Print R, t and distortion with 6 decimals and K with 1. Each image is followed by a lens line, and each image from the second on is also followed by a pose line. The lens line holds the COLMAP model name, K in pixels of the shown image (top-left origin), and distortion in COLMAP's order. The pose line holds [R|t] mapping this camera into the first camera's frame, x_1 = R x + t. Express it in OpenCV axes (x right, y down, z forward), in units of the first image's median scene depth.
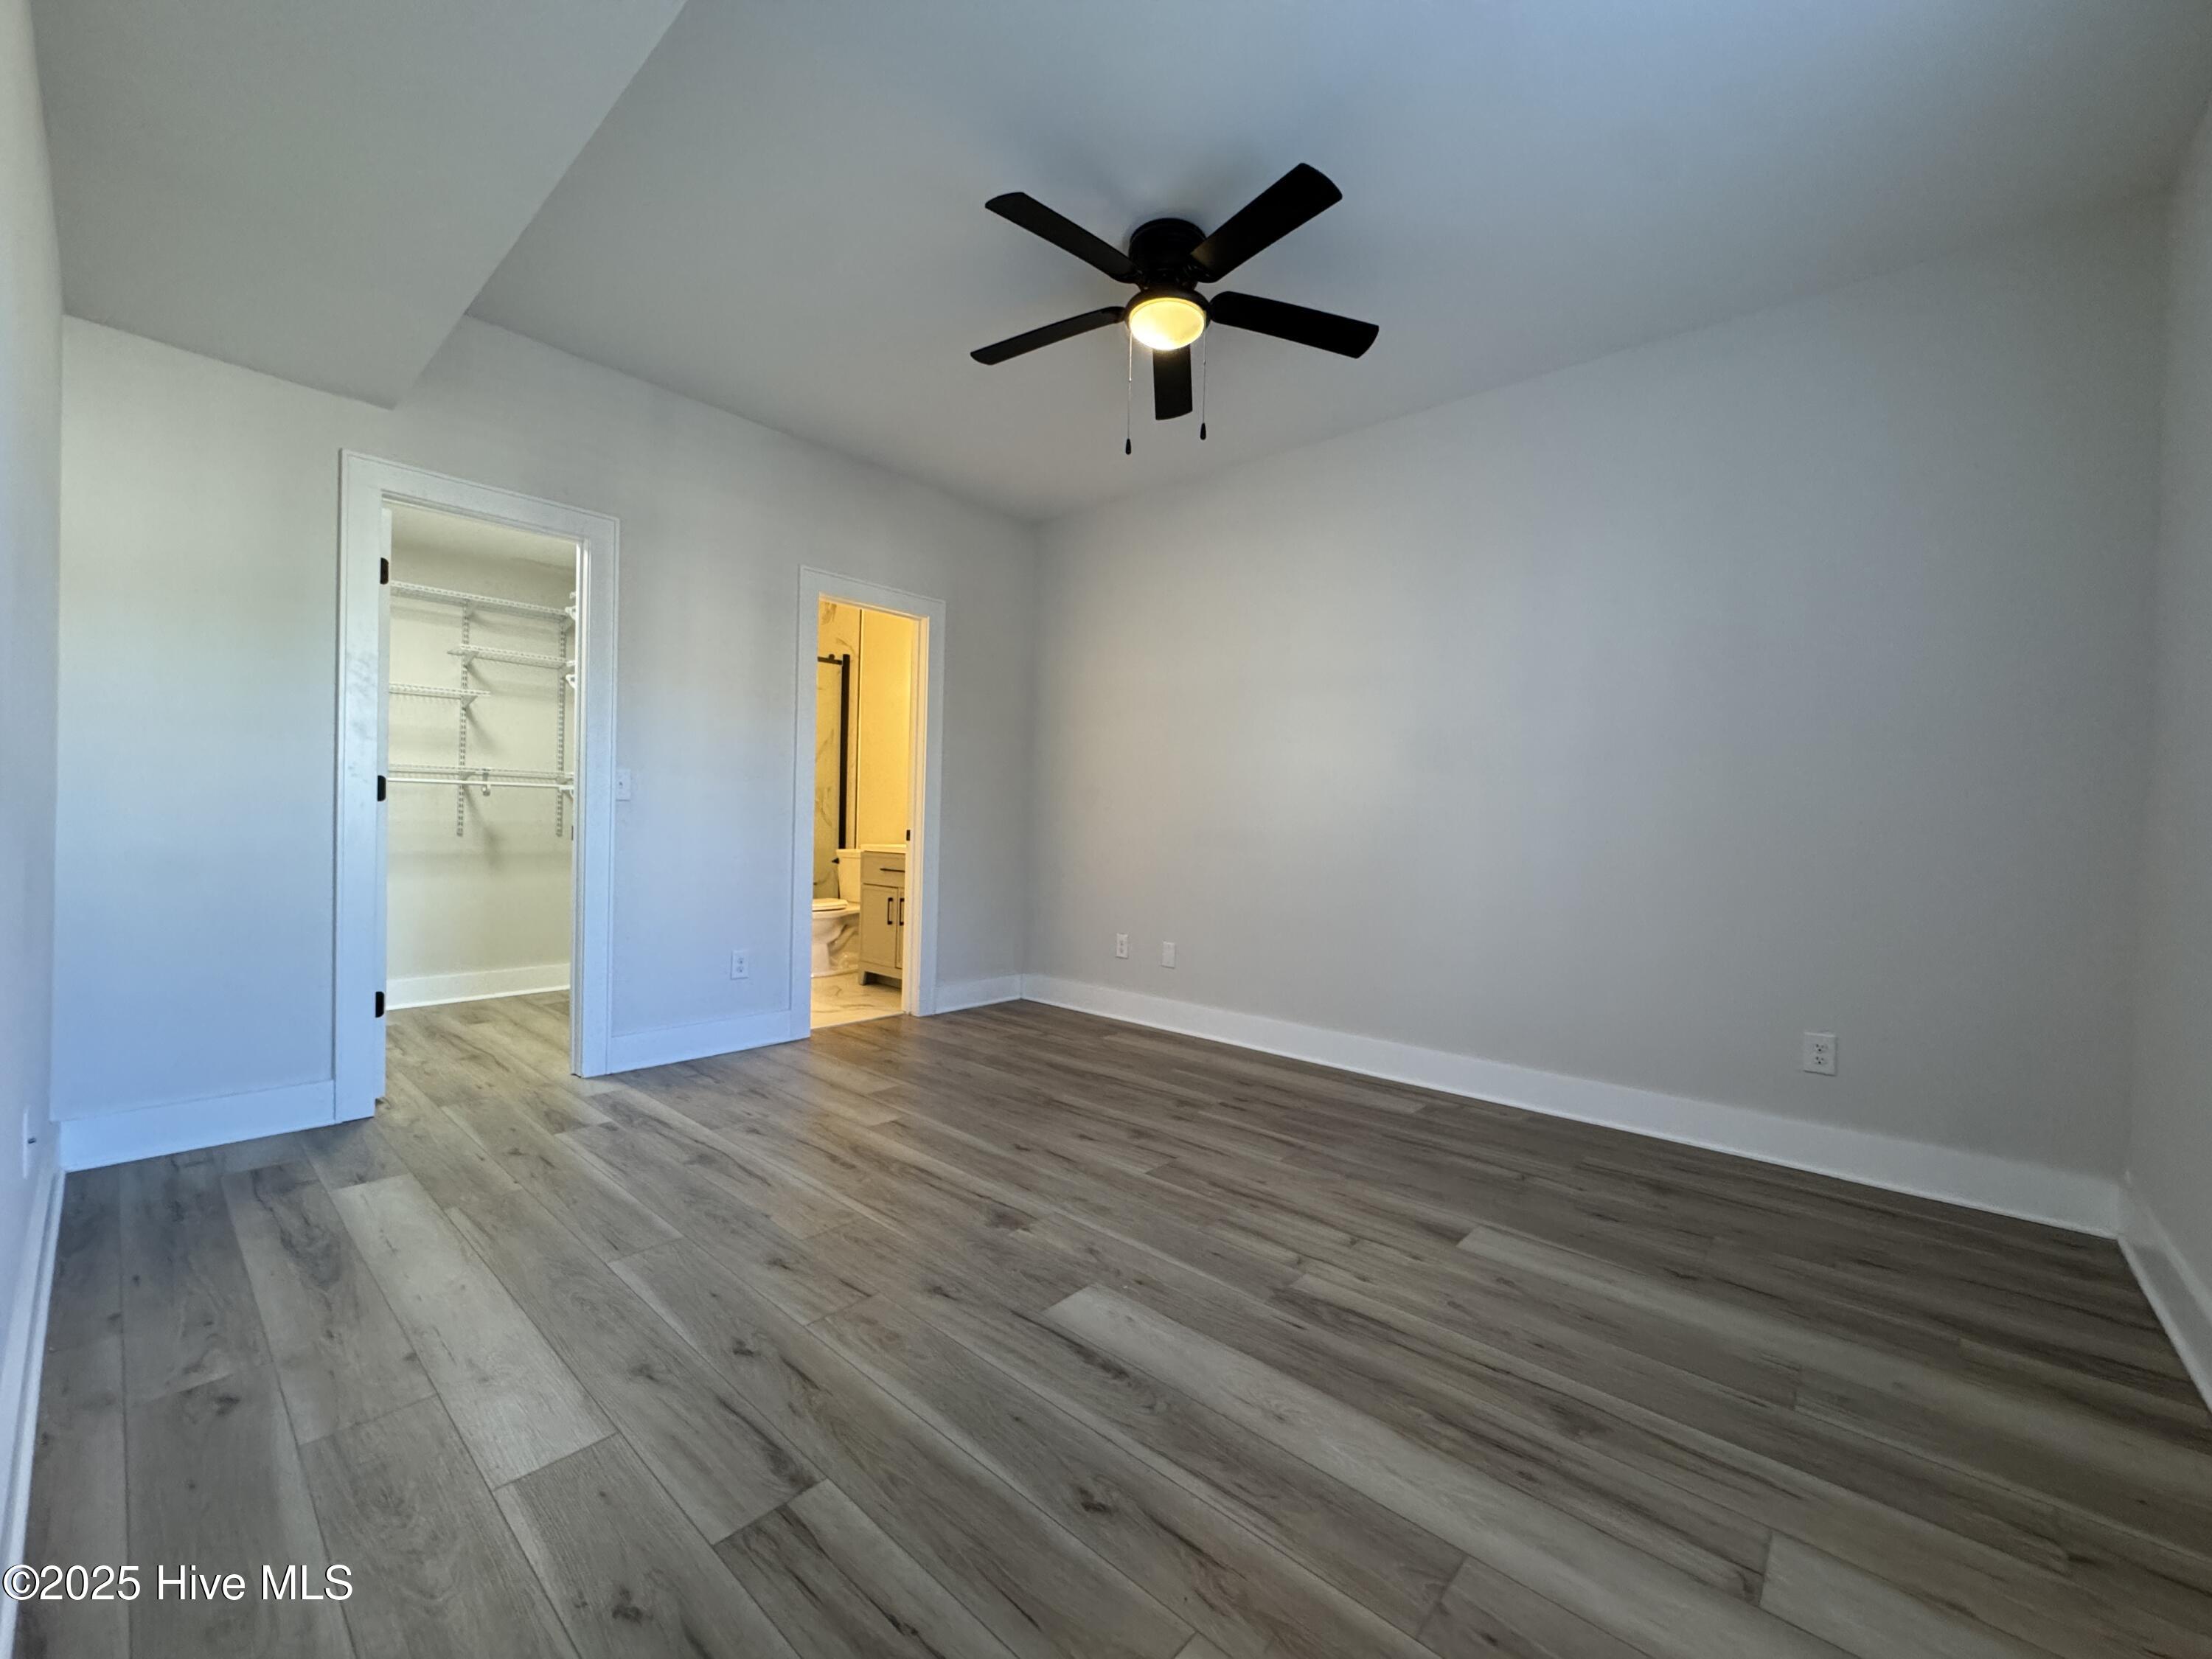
lens RADIAL K [[884.1, 0, 1106.1], [0, 884.1, 831.5], [0, 0, 1]] dist [-0.003189, 0.000168]
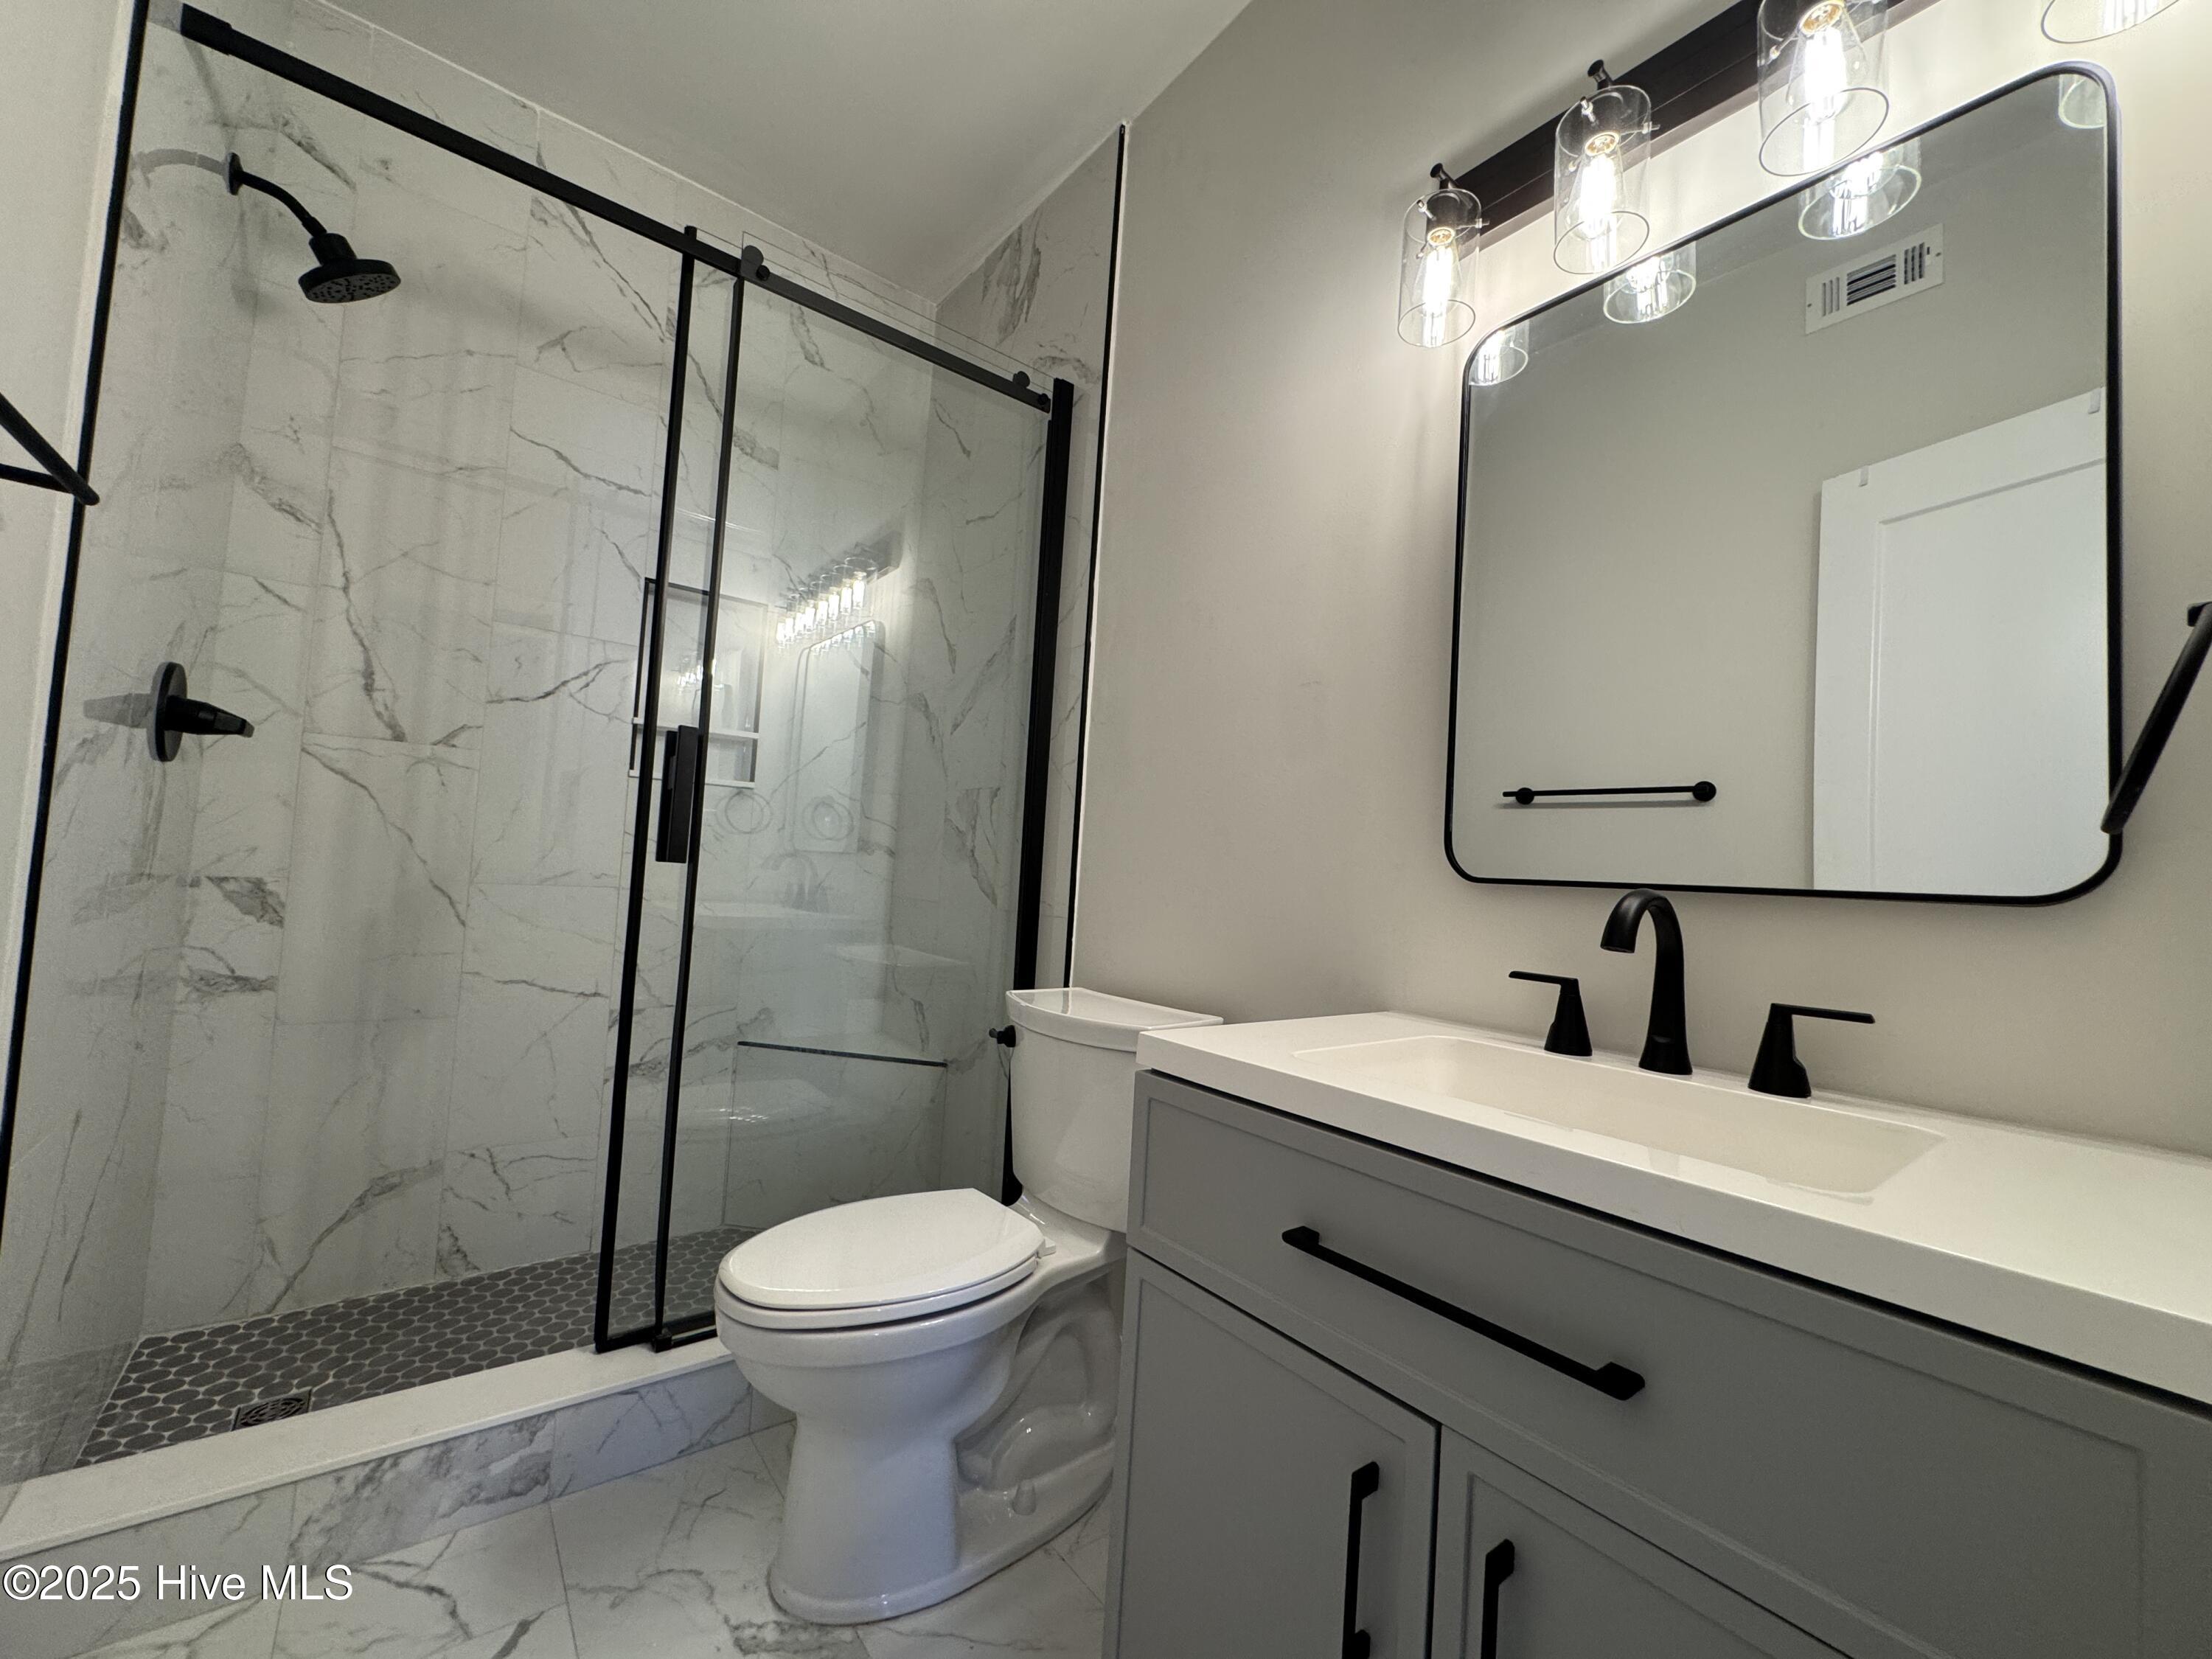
lens RADIAL K [[884.1, 0, 1106.1], [0, 884.1, 831.5], [0, 0, 1]] dist [-0.003189, 0.000168]
pose [[0.982770, 0.025332, -0.183087, -0.537681], [-0.038231, 0.997002, -0.067272, -0.032526], [0.180834, 0.073113, 0.980792, 1.740784]]
